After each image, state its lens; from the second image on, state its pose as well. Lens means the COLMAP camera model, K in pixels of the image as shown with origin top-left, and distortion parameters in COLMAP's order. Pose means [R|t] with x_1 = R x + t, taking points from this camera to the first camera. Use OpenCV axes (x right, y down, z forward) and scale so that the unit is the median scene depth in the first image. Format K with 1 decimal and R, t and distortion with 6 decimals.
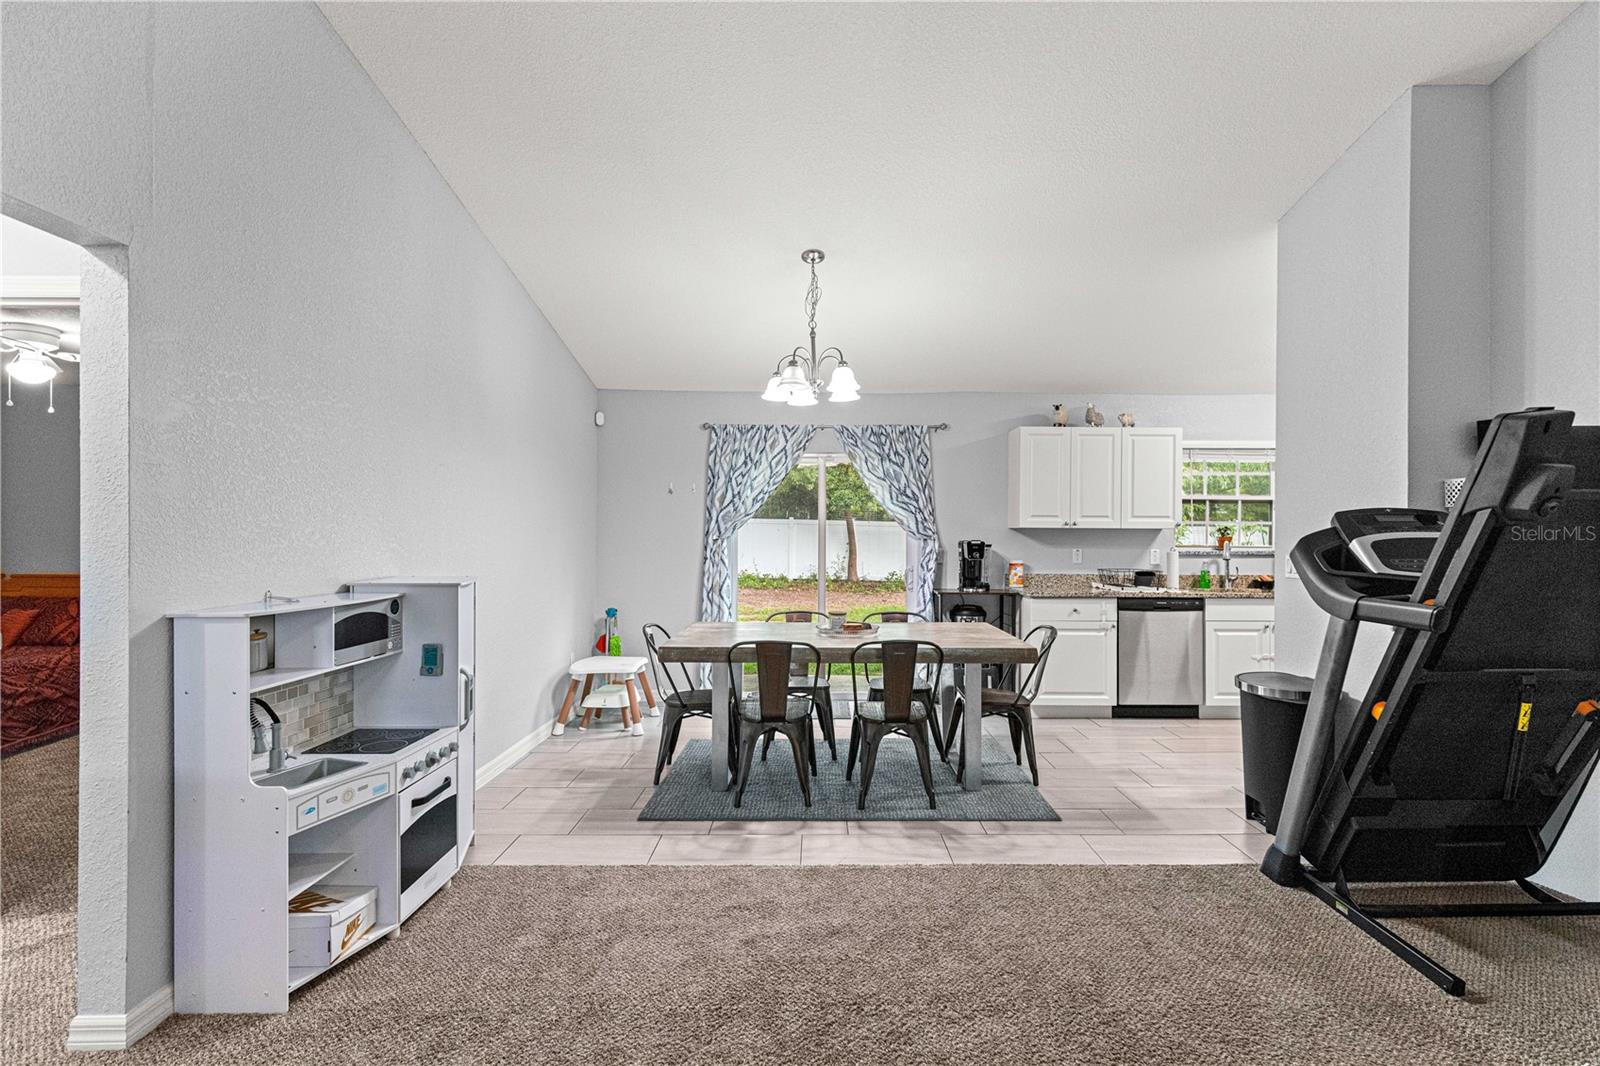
lens RADIAL K [[730.7, 0, 826.1], [0, 730.7, 536.6], [0, 0, 1]] dist [0.005488, -0.000494]
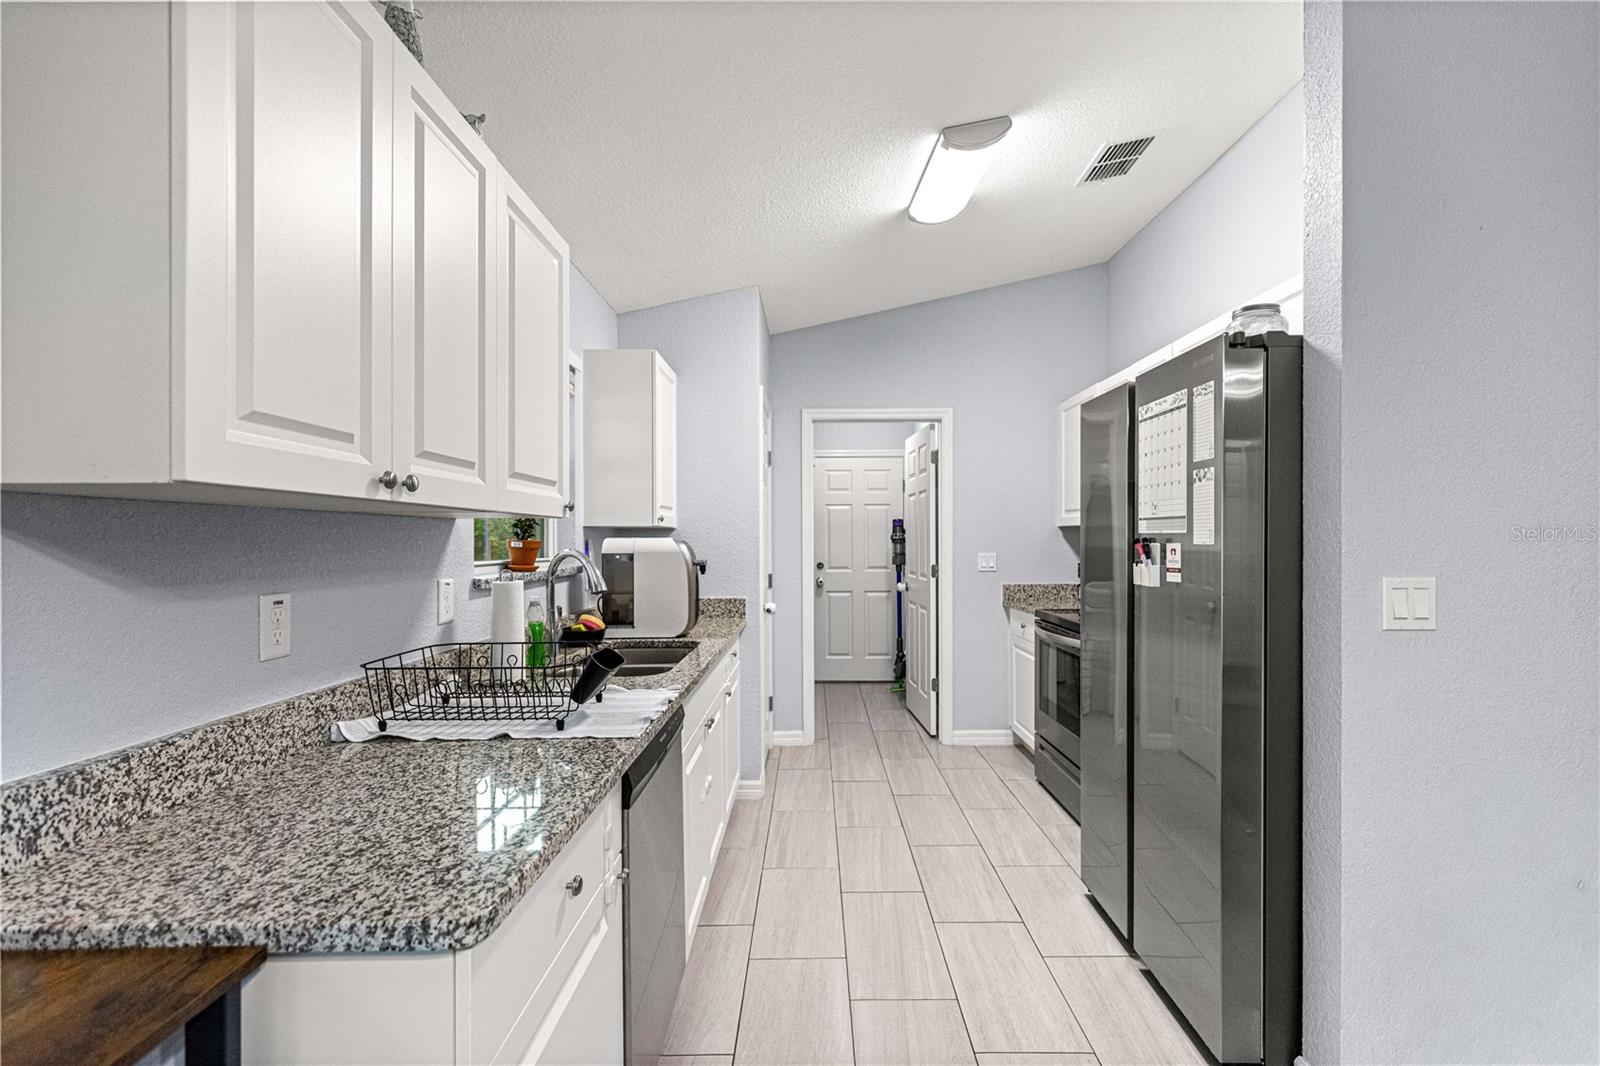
lens RADIAL K [[716.9, 0, 809.0], [0, 716.9, 535.1], [0, 0, 1]] dist [0.008711, -0.001549]
pose [[0.024458, -0.000408, 0.999701, 0.133719], [0.004245, 0.999991, 0.000304, -0.001645], [-0.999692, 0.004236, 0.024460, 0.923604]]
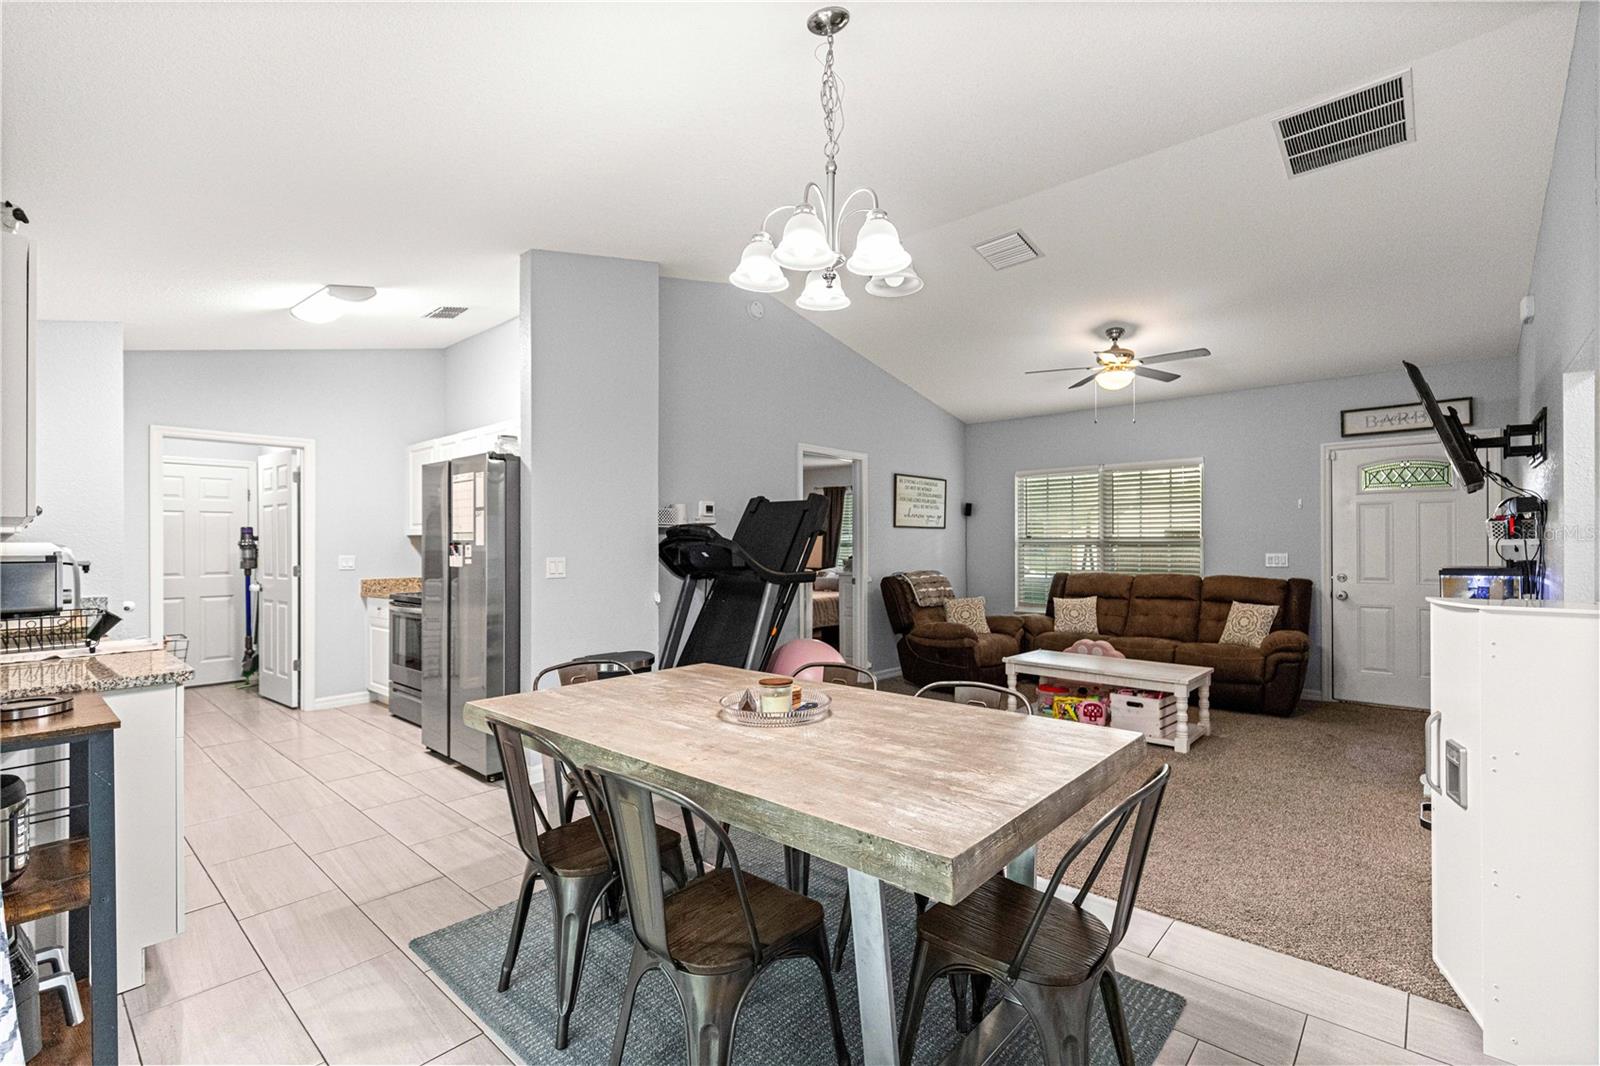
lens RADIAL K [[708.7, 0, 804.8], [0, 708.7, 544.6], [0, 0, 1]] dist [0.001317, -0.000588]
pose [[-0.733235, -0.001769, 0.679973, -0.264771], [0.001137, 0.999992, 0.003828, 0.000606], [-0.679975, 0.003580, -0.733227, 1.053894]]
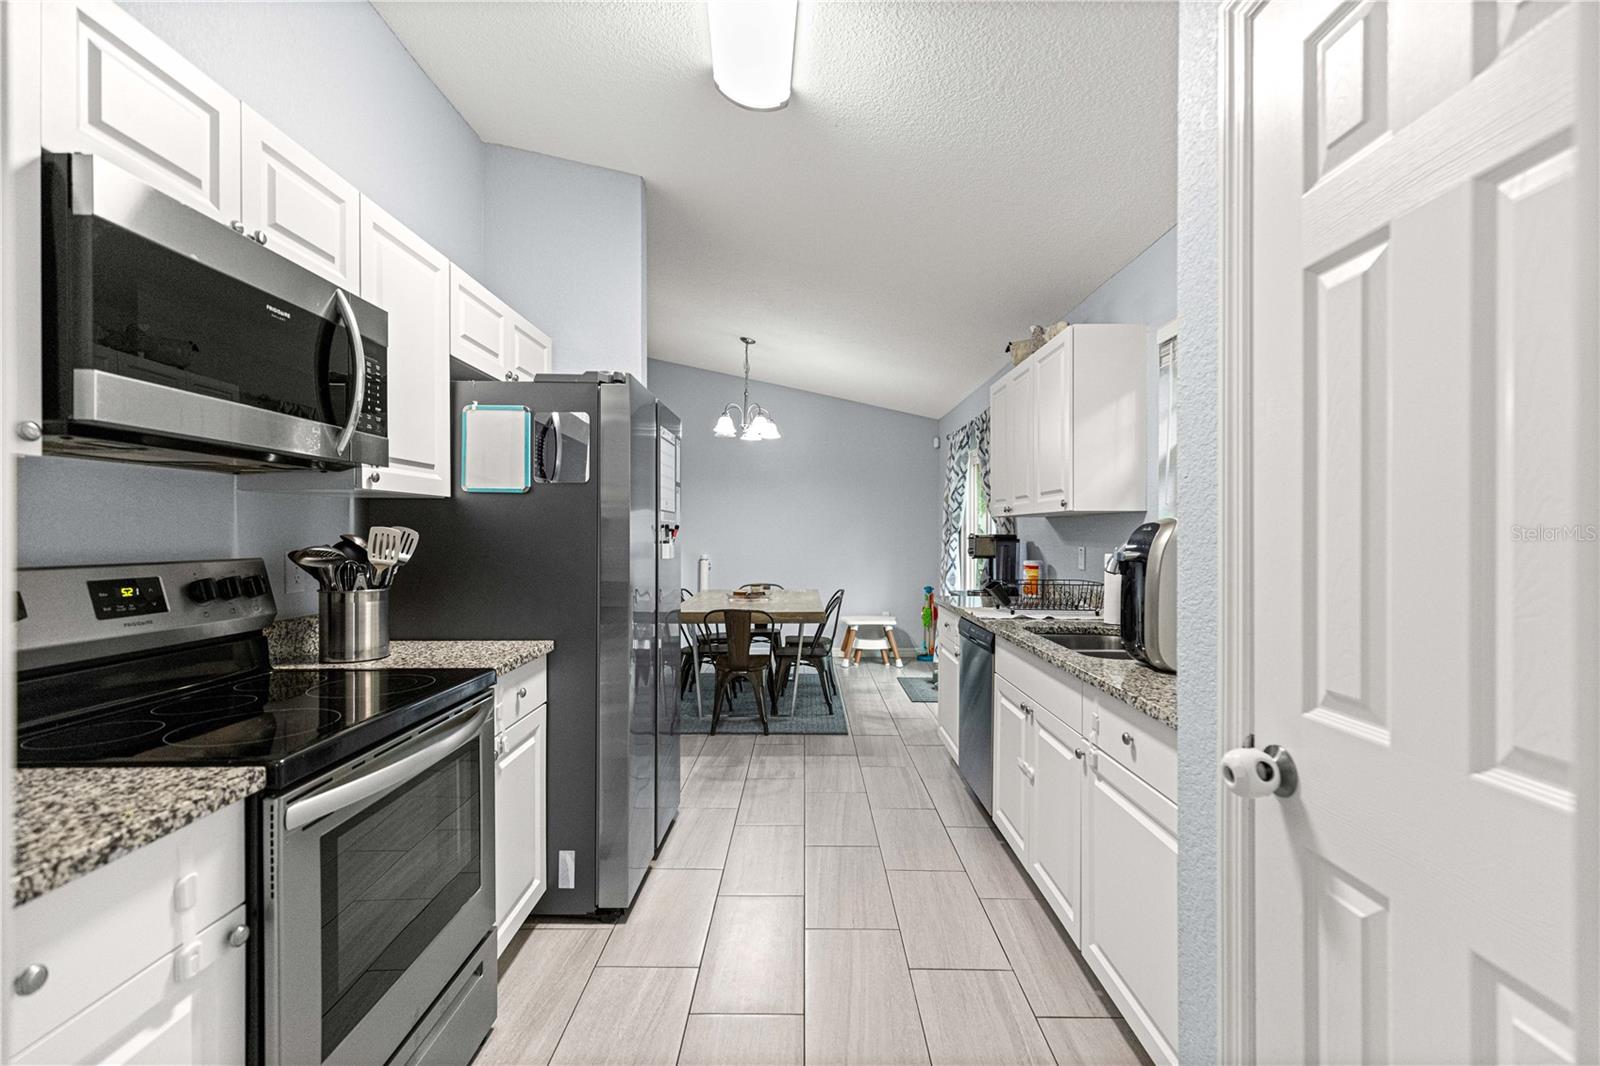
lens RADIAL K [[716.9, 0, 809.0], [0, 716.9, 535.1], [0, 0, 1]] dist [0.008711, -0.001549]
pose [[-0.010613, -0.002104, -0.999941, 1.078301], [-0.001317, 0.999997, -0.002091, 0.009766], [0.999943, 0.001295, -0.010616, 0.862890]]
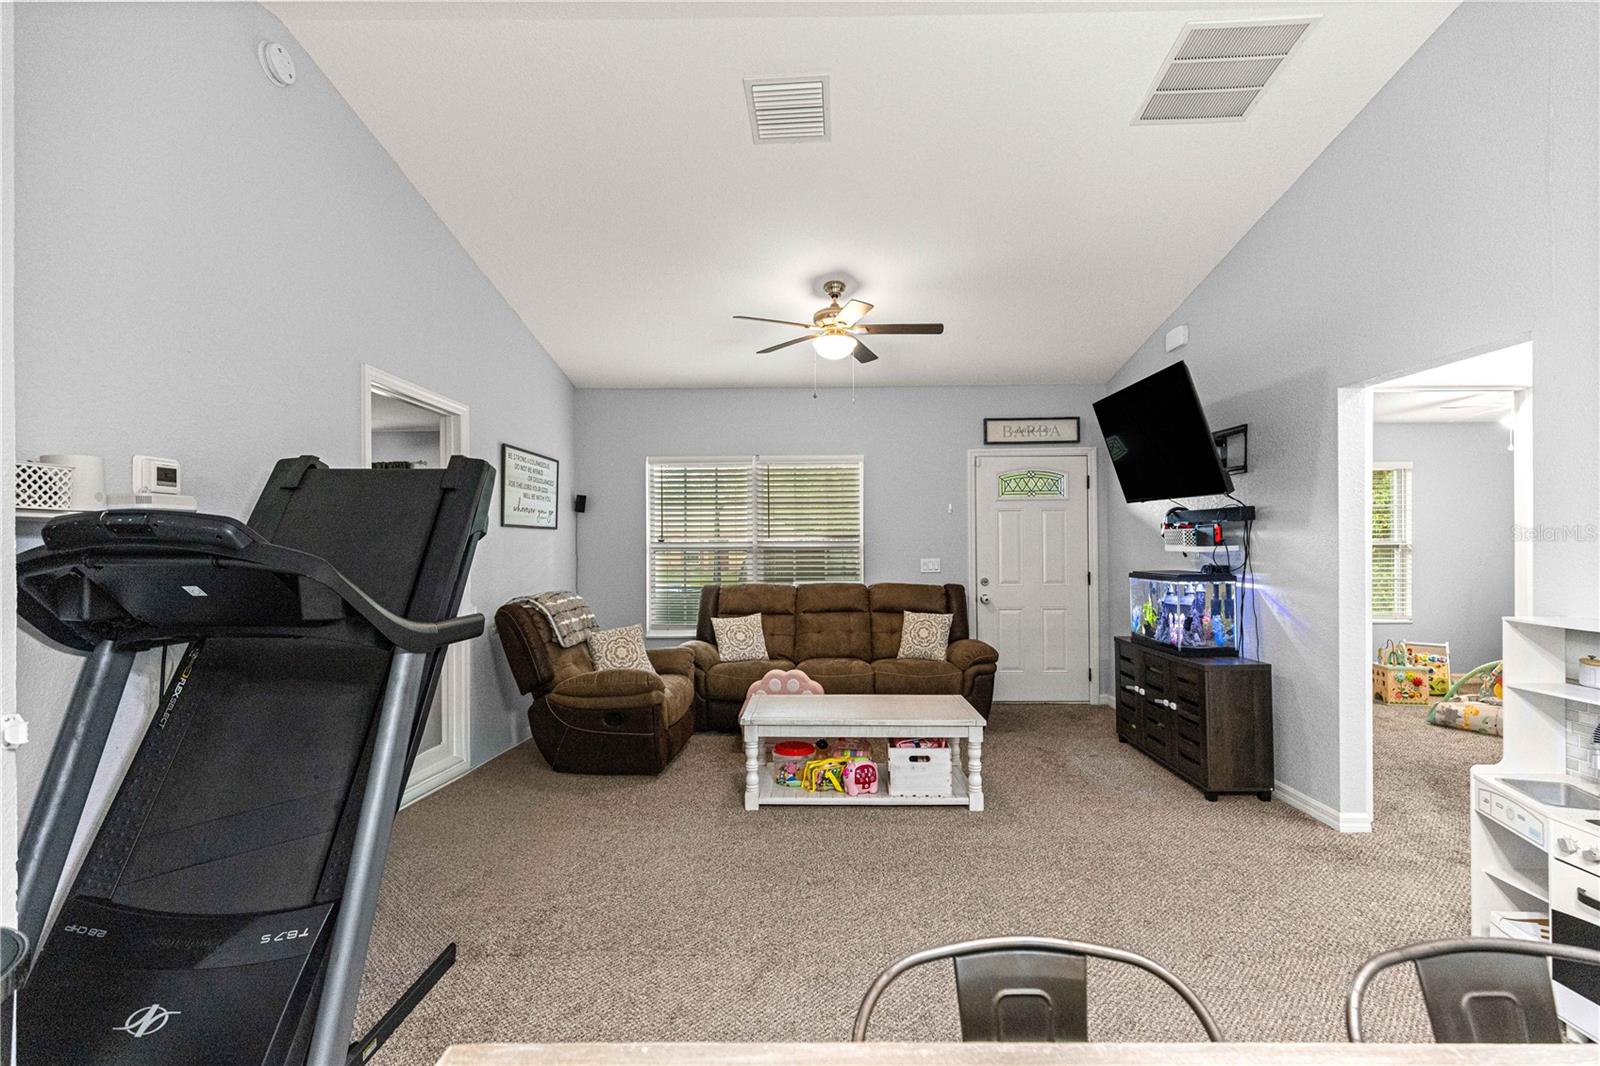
lens RADIAL K [[715.1, 0, 801.5], [0, 715.1, 546.9], [0, 0, 1]] dist [0.005190, -0.000269]
pose [[-0.999489, 0.001846, 0.031919, 0.118260], [0.002046, 0.999978, 0.006244, -0.006122], [-0.031907, 0.006306, -0.999471, 0.827231]]
